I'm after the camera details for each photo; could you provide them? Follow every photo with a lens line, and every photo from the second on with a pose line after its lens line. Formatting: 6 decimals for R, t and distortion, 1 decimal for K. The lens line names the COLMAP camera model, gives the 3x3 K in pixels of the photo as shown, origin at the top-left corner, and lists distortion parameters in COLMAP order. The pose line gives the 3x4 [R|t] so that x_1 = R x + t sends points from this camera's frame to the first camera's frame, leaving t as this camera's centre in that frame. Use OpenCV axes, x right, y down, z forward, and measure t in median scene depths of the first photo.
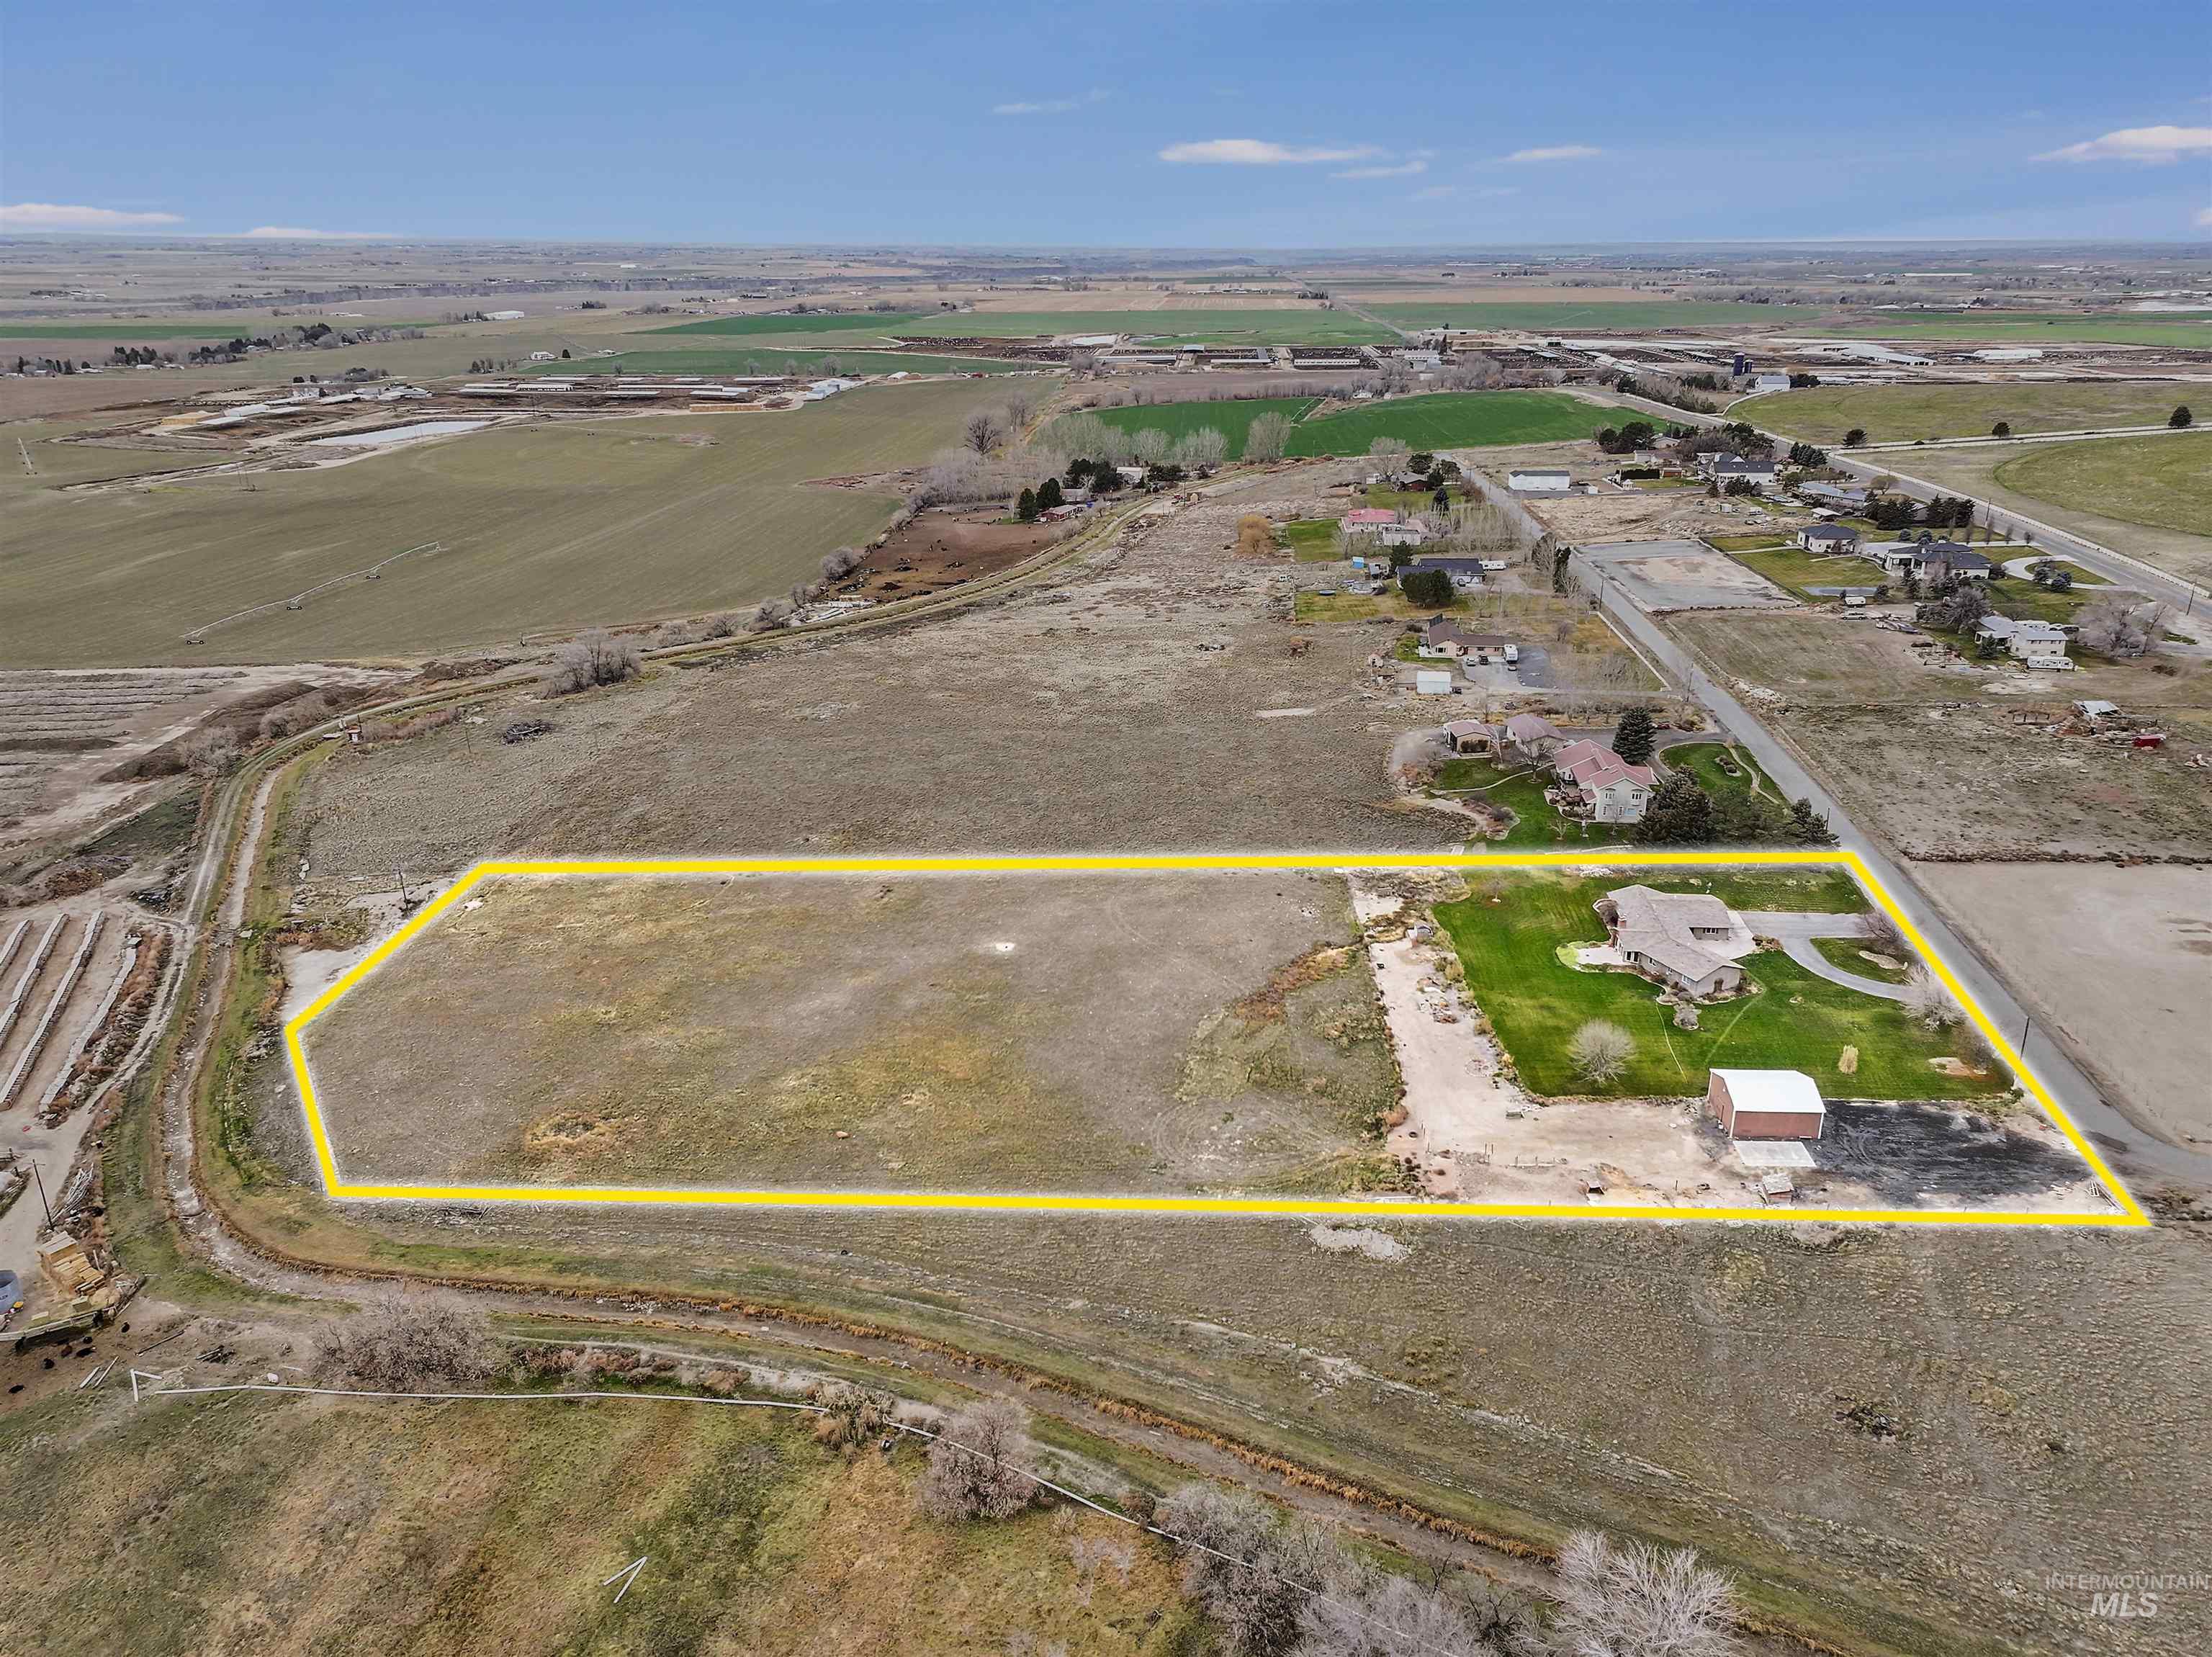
lens RADIAL K [[1582.1, 0, 1106.0], [0, 1582.1, 828.5], [0, 0, 1]] dist [-0.005072, 0.003655]
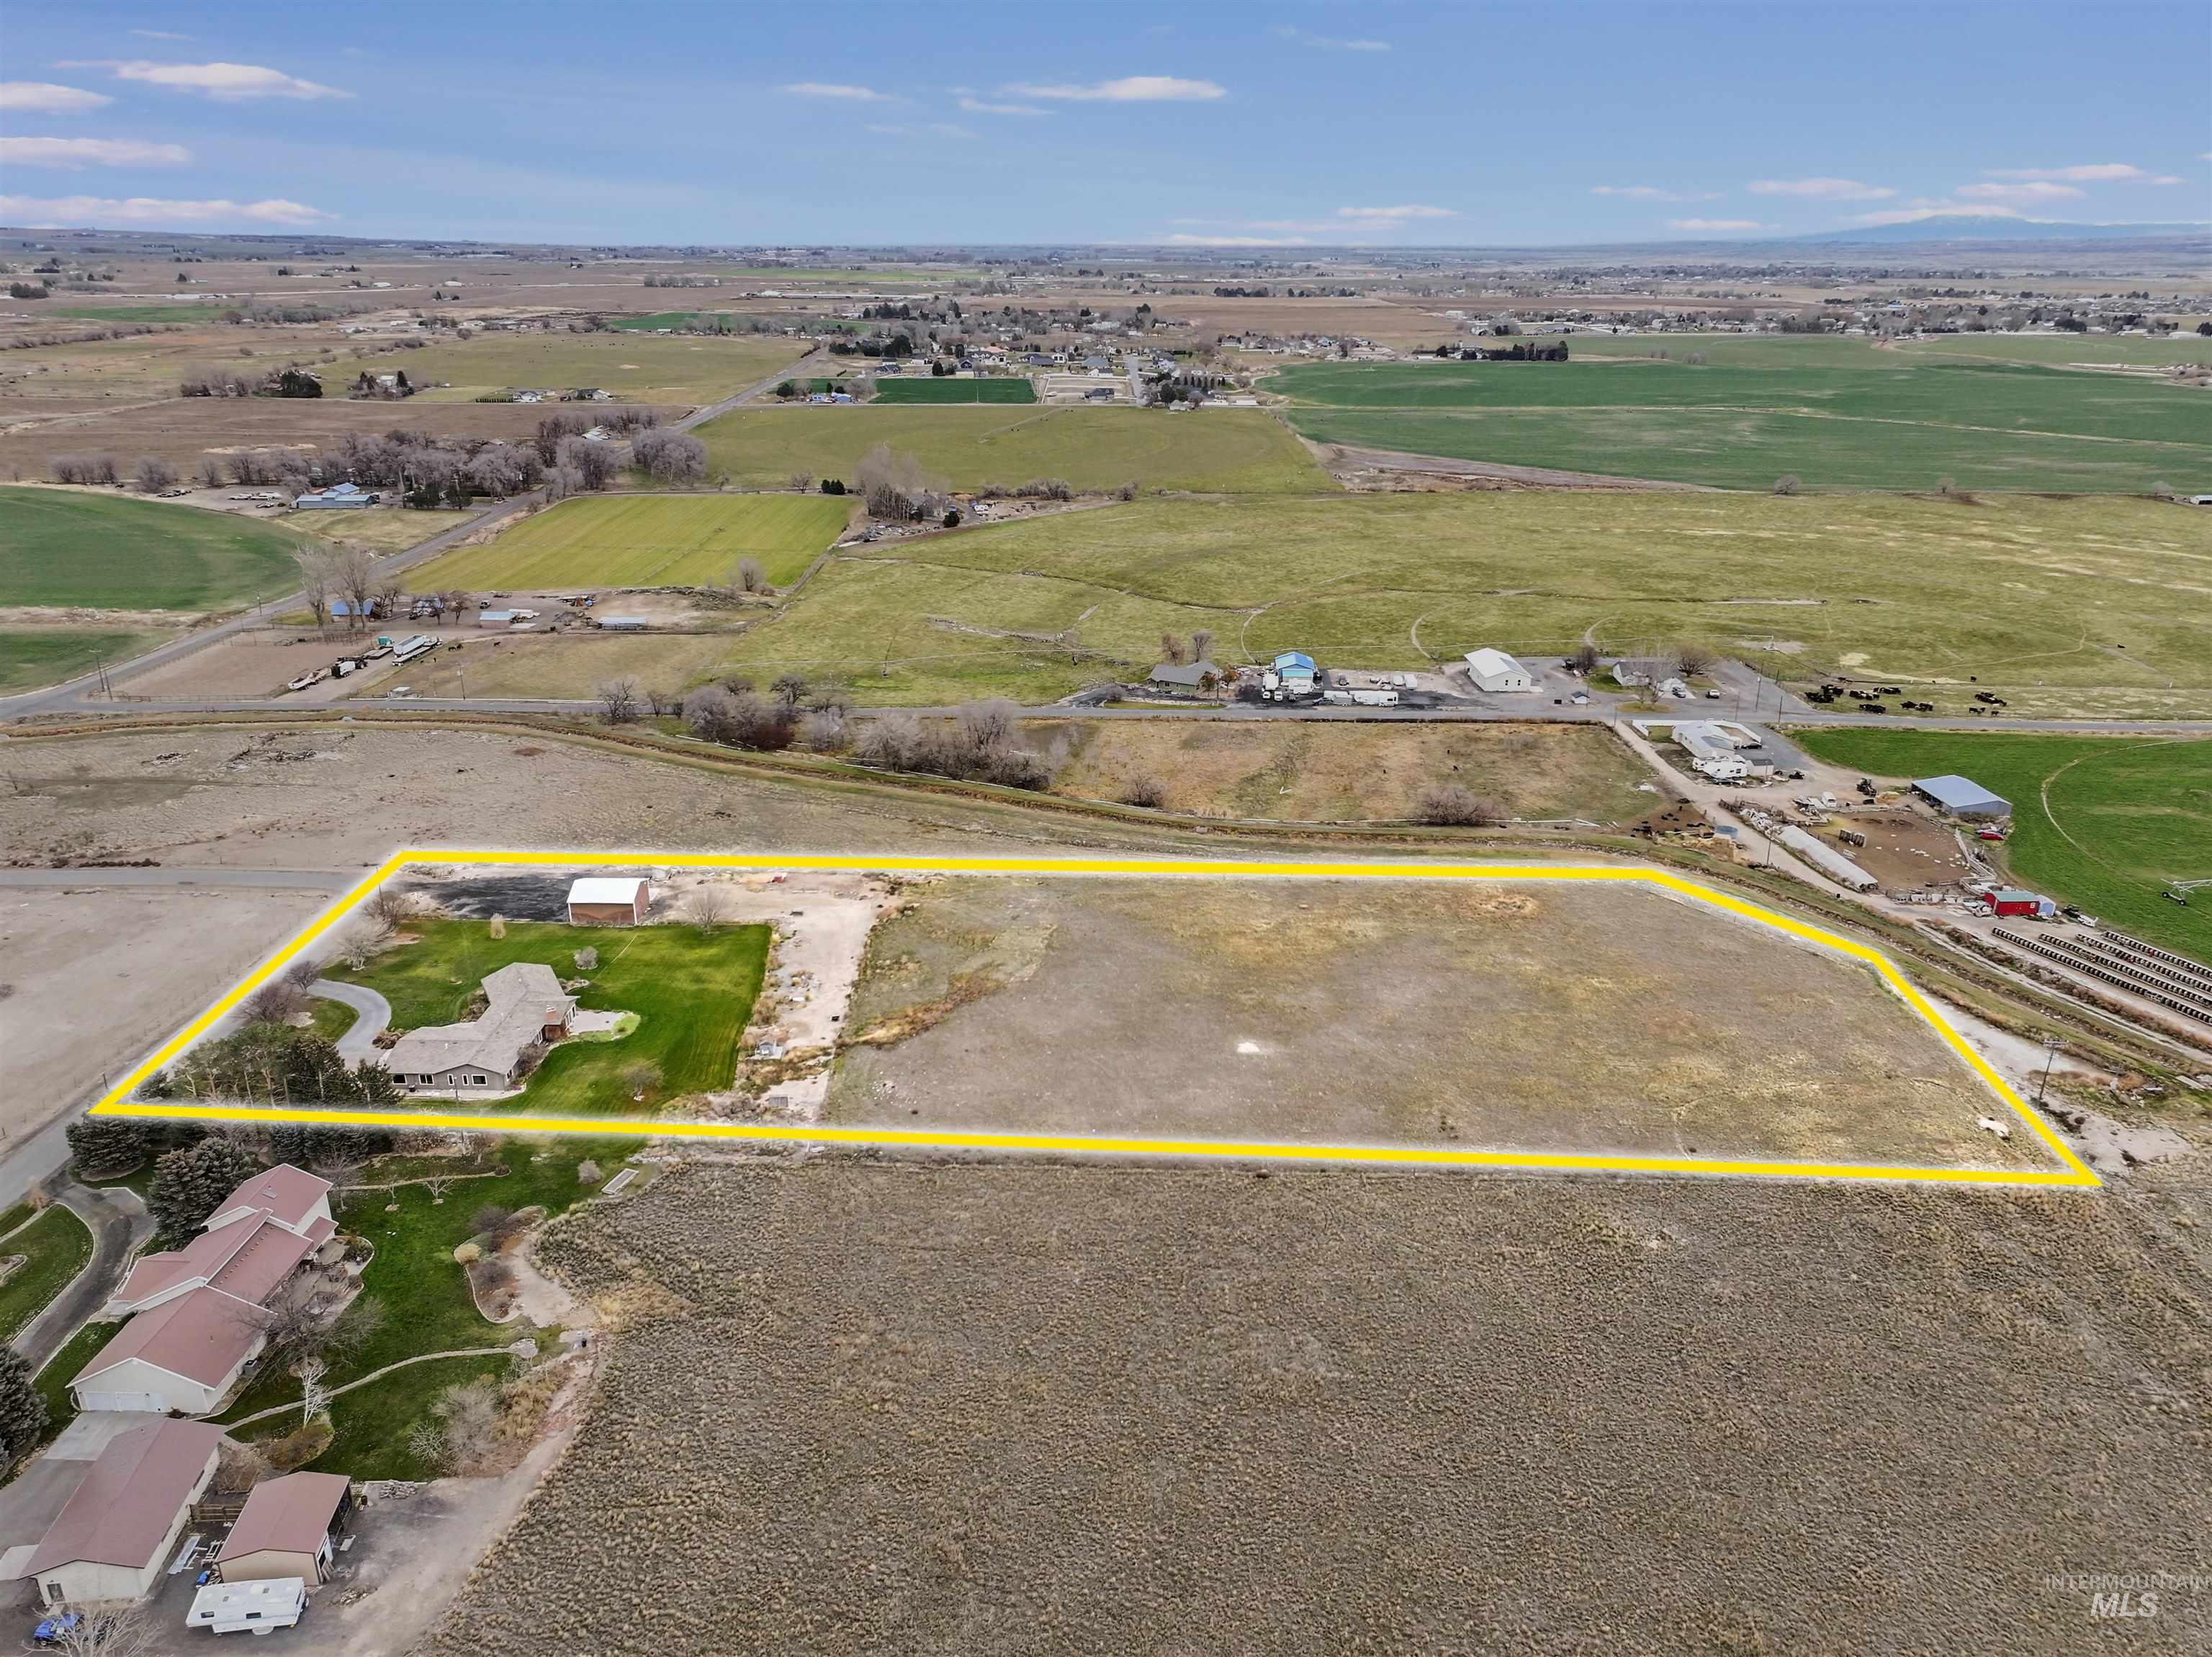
lens RADIAL K [[1582.1, 0, 1106.0], [0, 1582.1, 828.5], [0, 0, 1]] dist [-0.005072, 0.003655]
pose [[-0.997867, 0.029076, -0.058446, 0.079603], [-0.016385, 0.755104, 0.655401, -0.755634], [0.063189, 0.654960, -0.753017, 2.014514]]
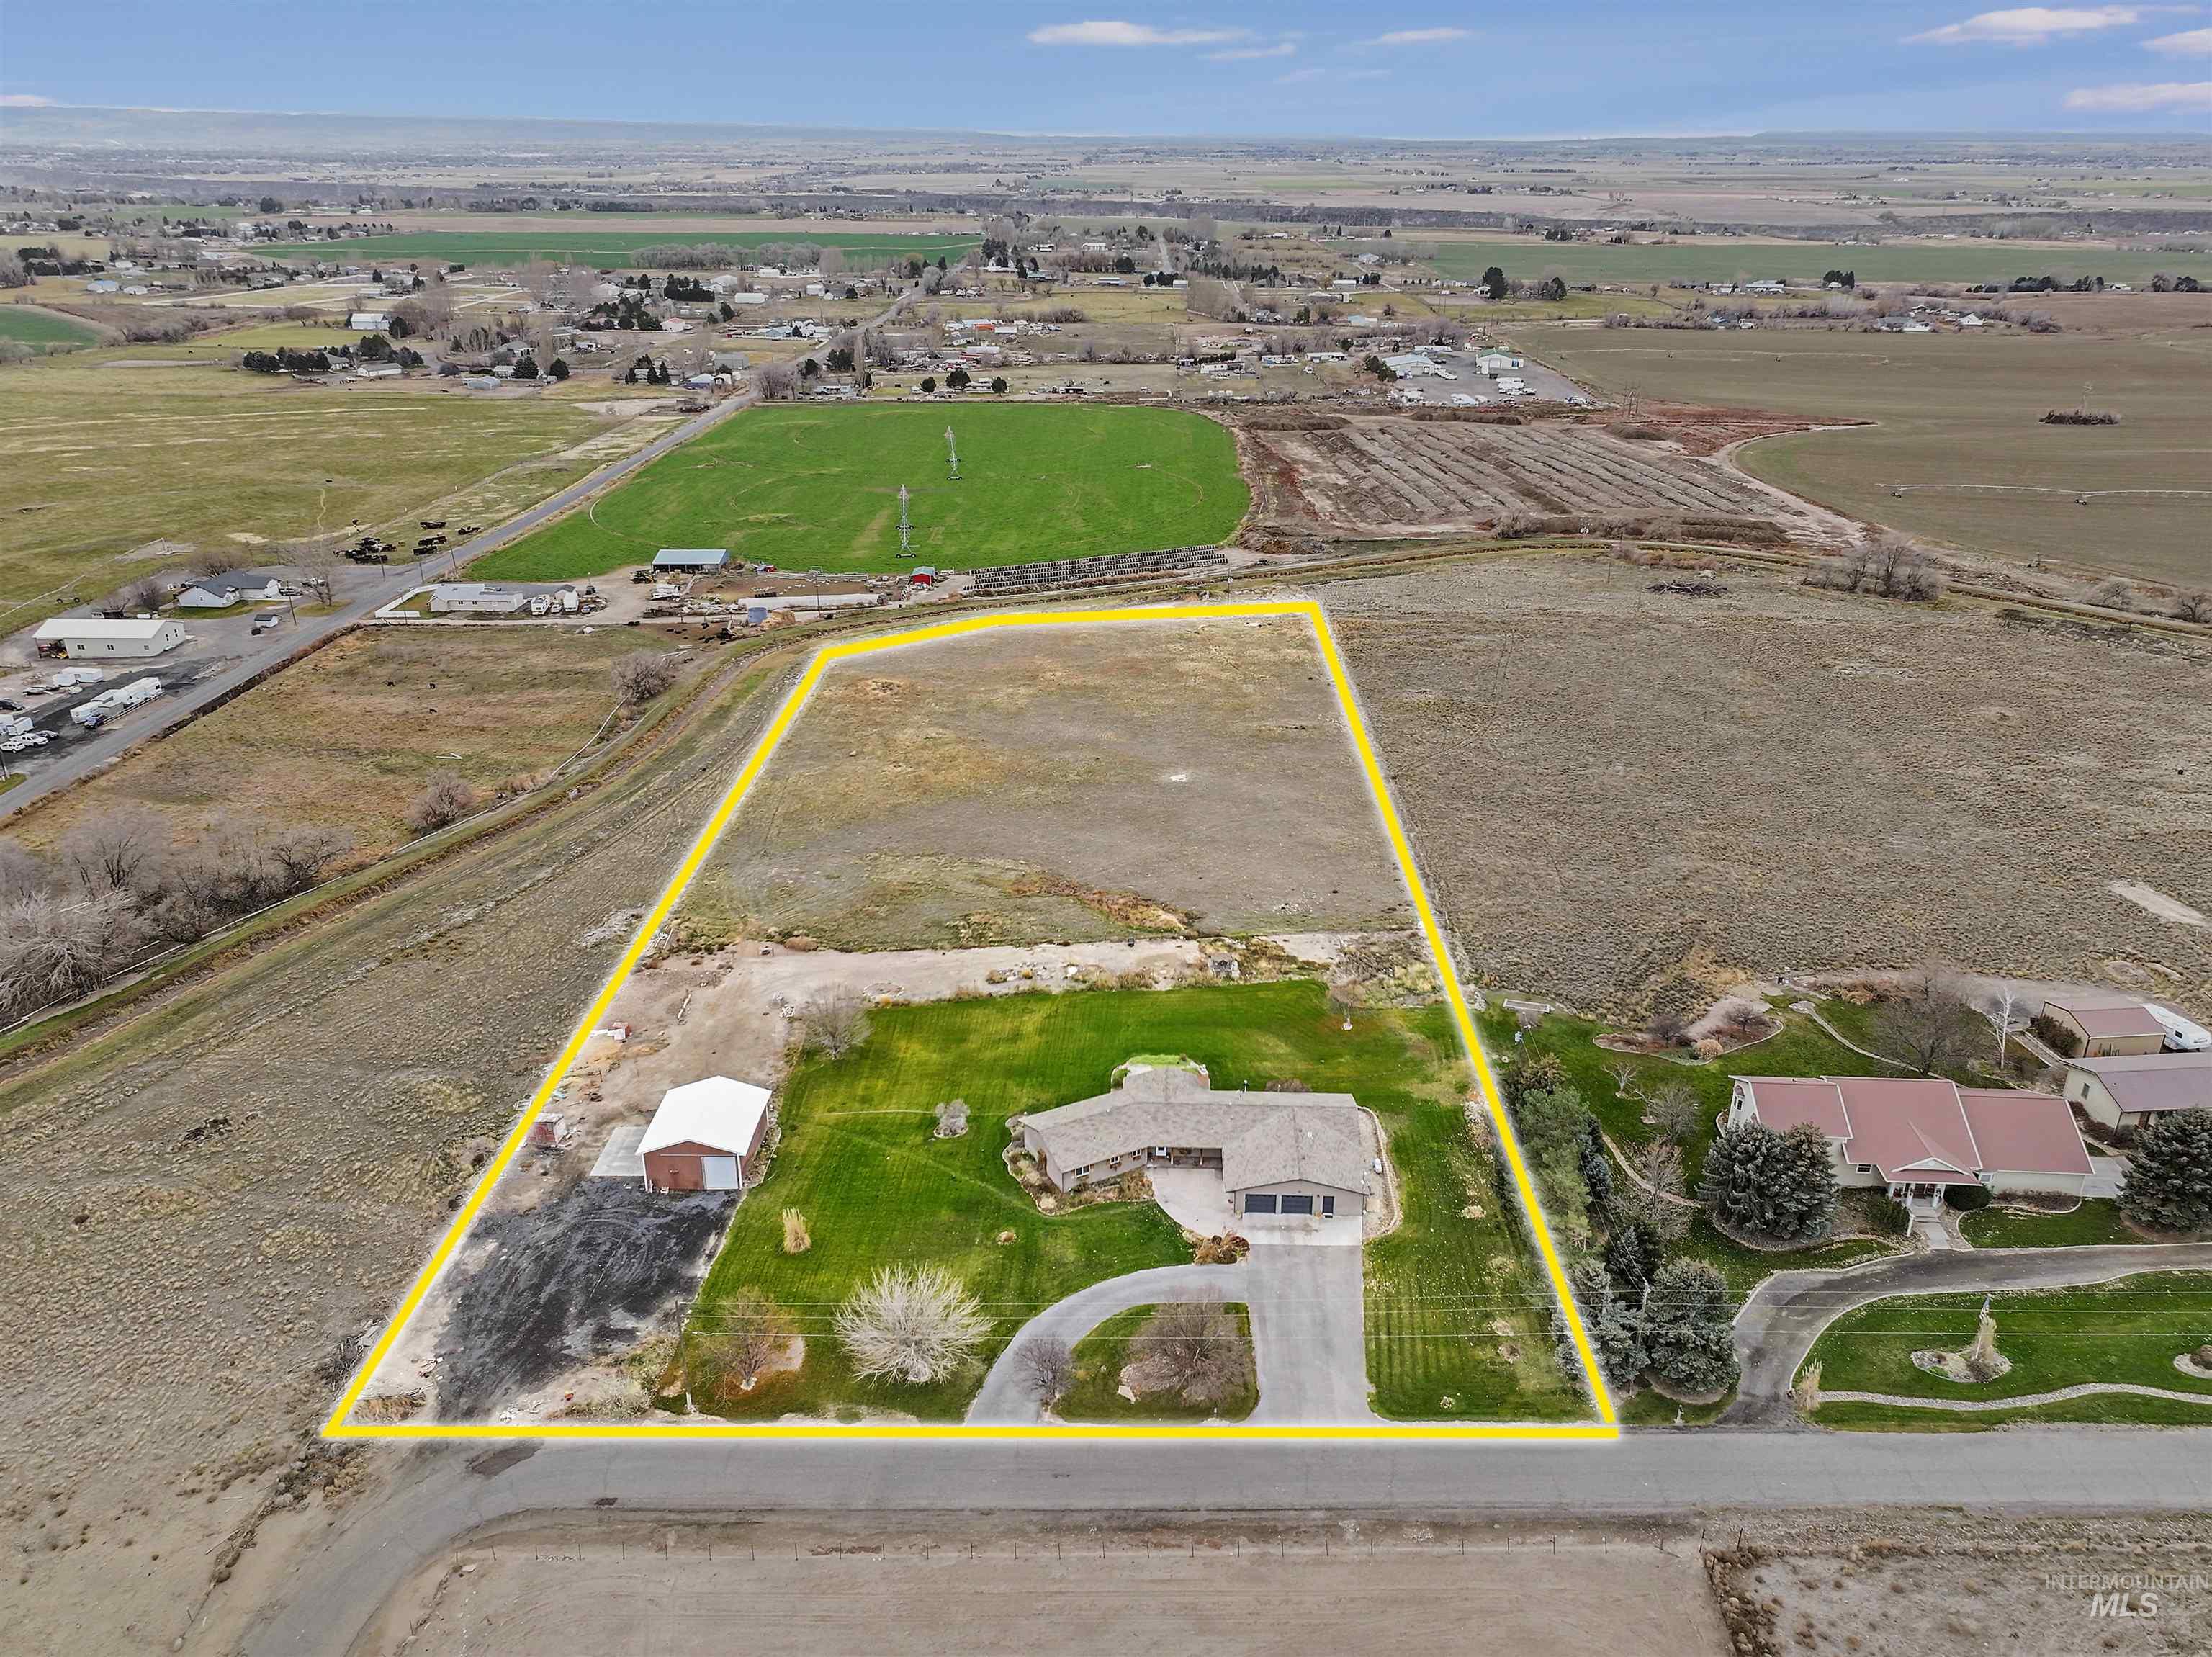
lens RADIAL K [[1582.1, 0, 1106.0], [0, 1582.1, 828.5], [0, 0, 1]] dist [-0.005072, 0.003655]
pose [[0.034912, 0.397334, -0.917010, 1.080037], [-0.350370, 0.864198, 0.361112, -0.301686], [0.935960, 0.308686, 0.169385, 1.022638]]
